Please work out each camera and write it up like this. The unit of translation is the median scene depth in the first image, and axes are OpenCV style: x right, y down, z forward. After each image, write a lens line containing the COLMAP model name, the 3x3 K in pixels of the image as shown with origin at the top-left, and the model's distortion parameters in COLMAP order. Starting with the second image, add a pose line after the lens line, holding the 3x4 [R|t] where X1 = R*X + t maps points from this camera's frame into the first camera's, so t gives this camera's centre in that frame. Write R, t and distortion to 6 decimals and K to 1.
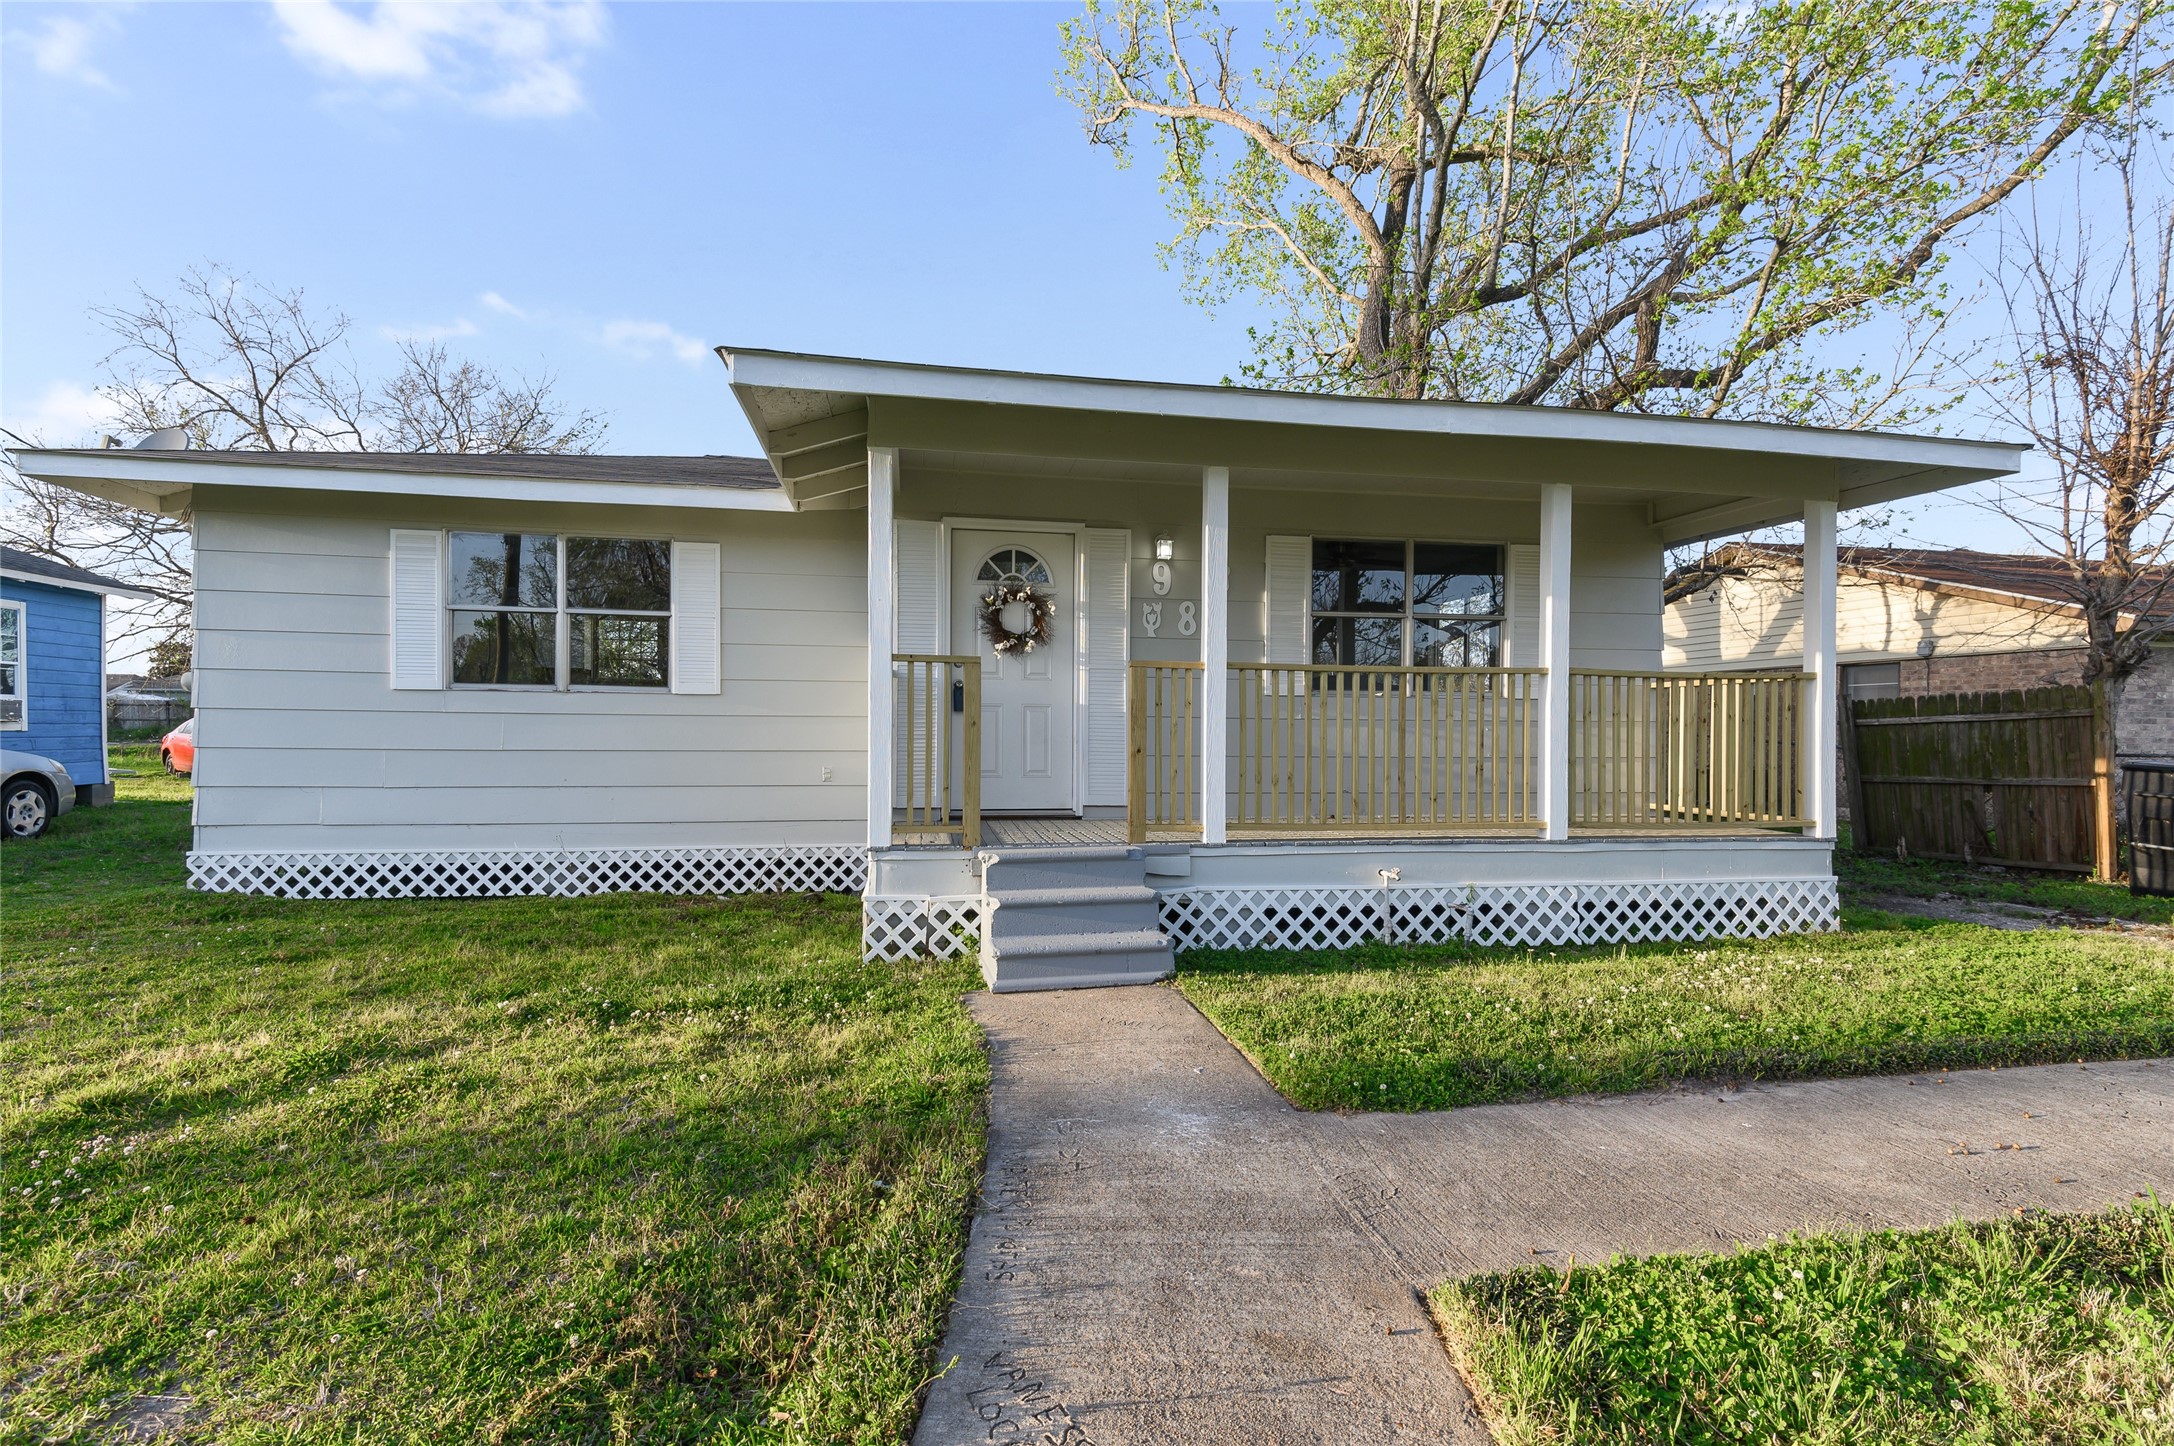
lens RADIAL K [[990.3, 0, 1088.7], [0, 990.3, 719.0], [0, 0, 1]] dist [0.025402, -0.014988]
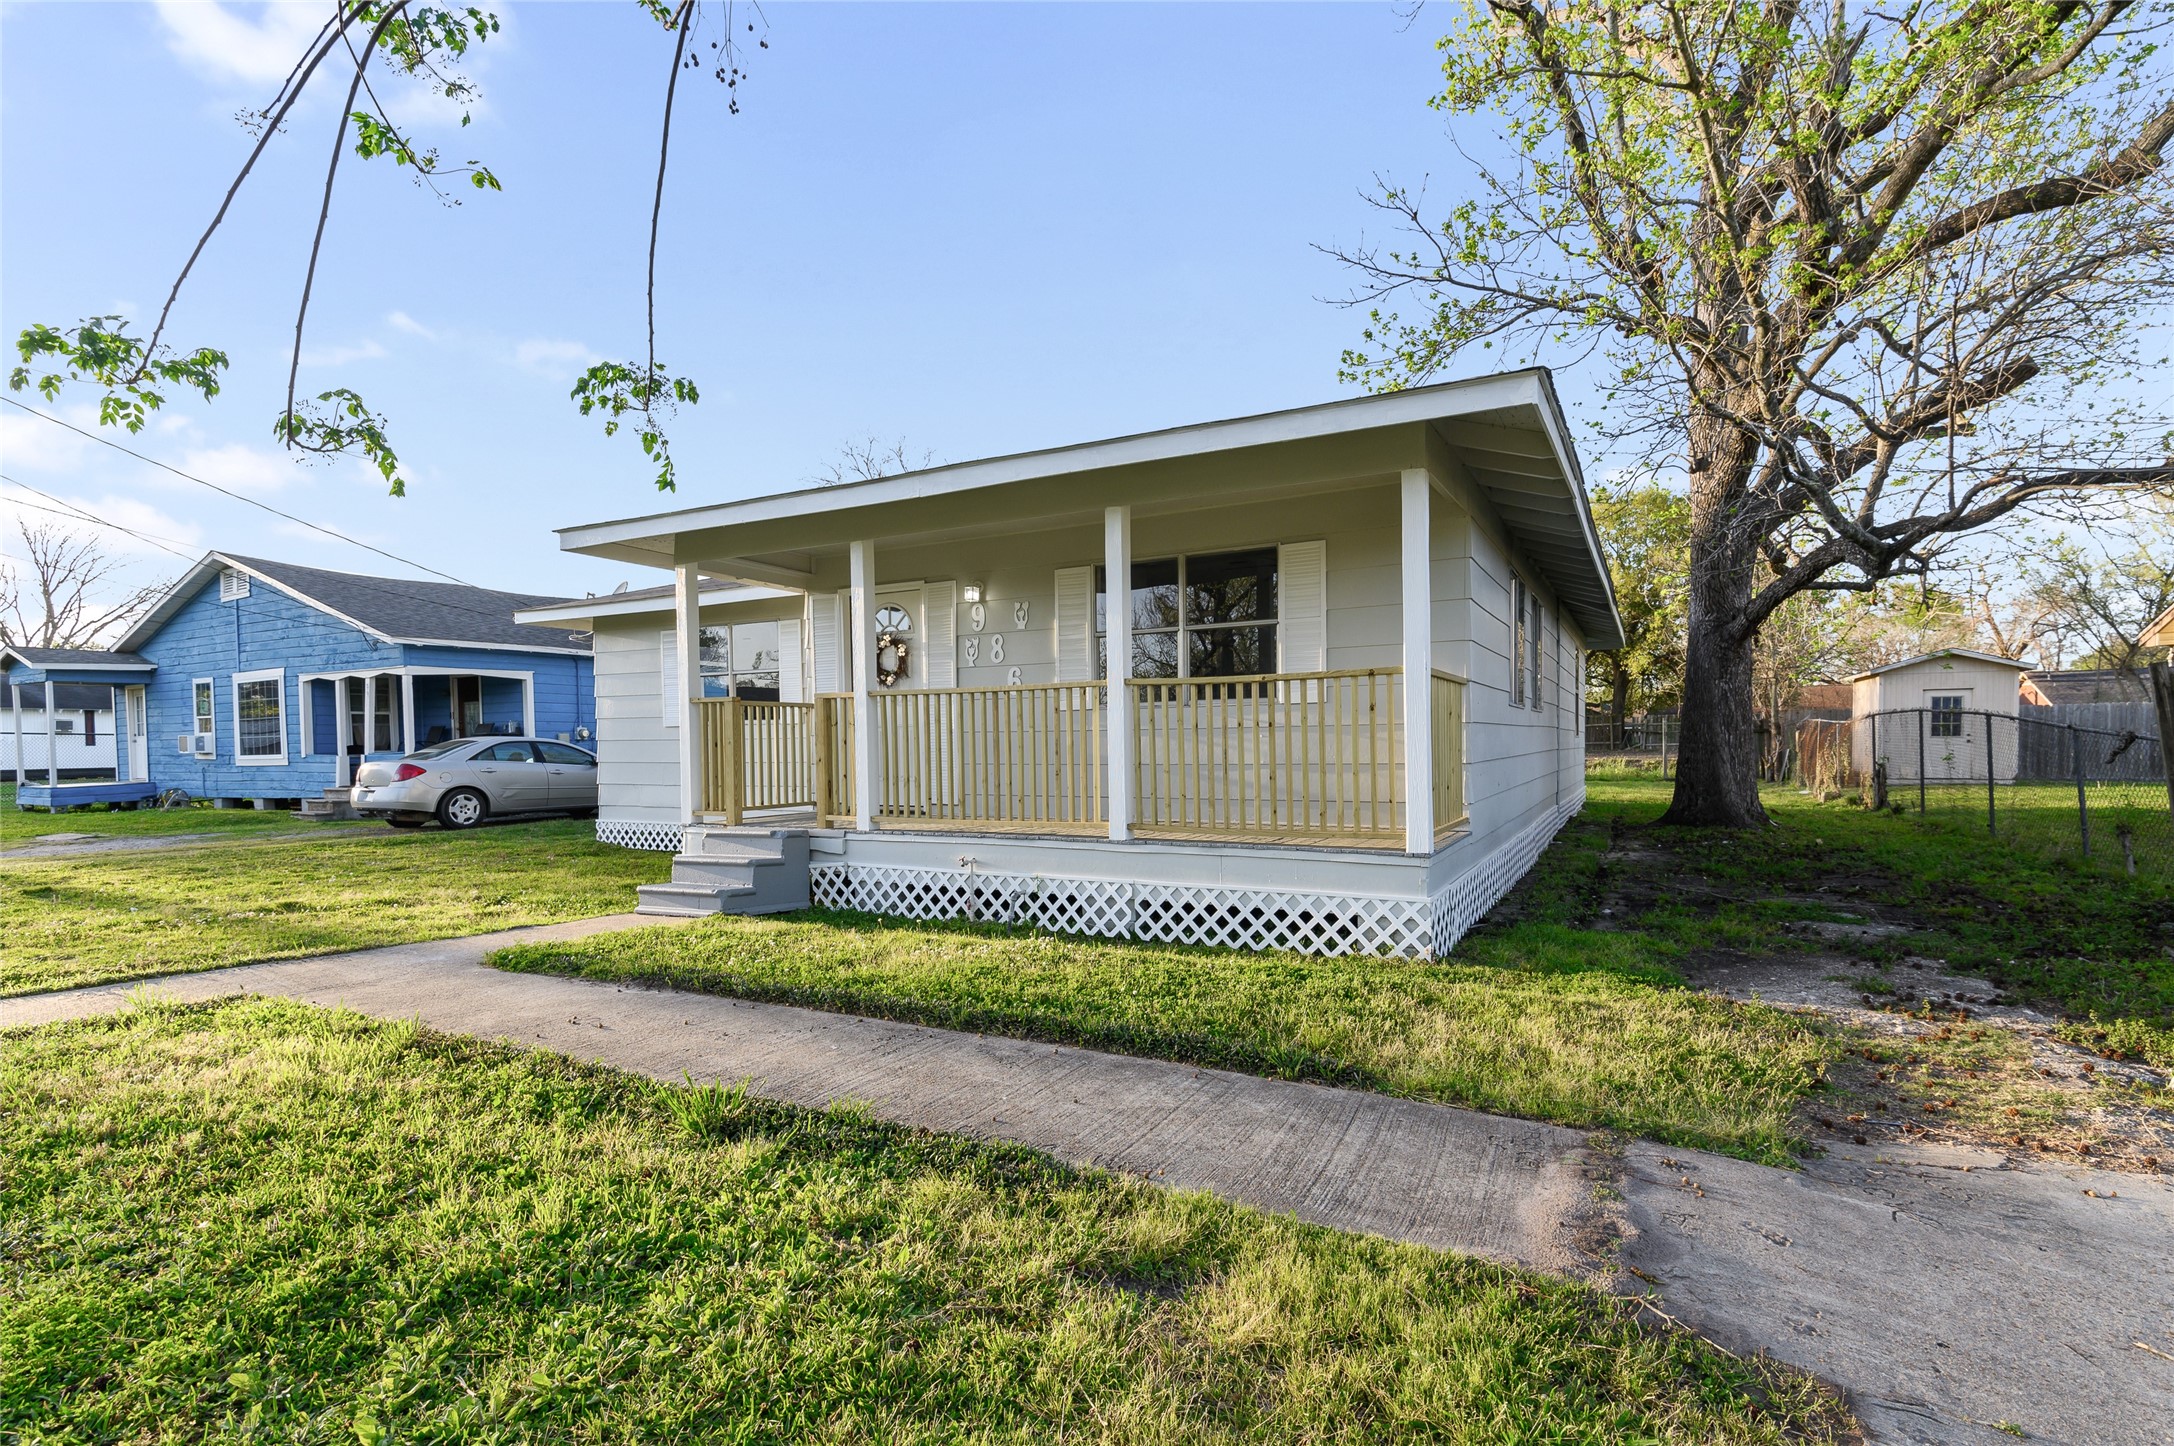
lens RADIAL K [[990.3, 0, 1100.8], [0, 990.3, 729.7], [0, 0, 1]] dist [0.025402, -0.014988]
pose [[0.810330, -0.019891, -0.585636, 1.085101], [0.022516, 0.999743, -0.002801, 0.003569], [0.585541, -0.010917, 0.810569, 0.118968]]
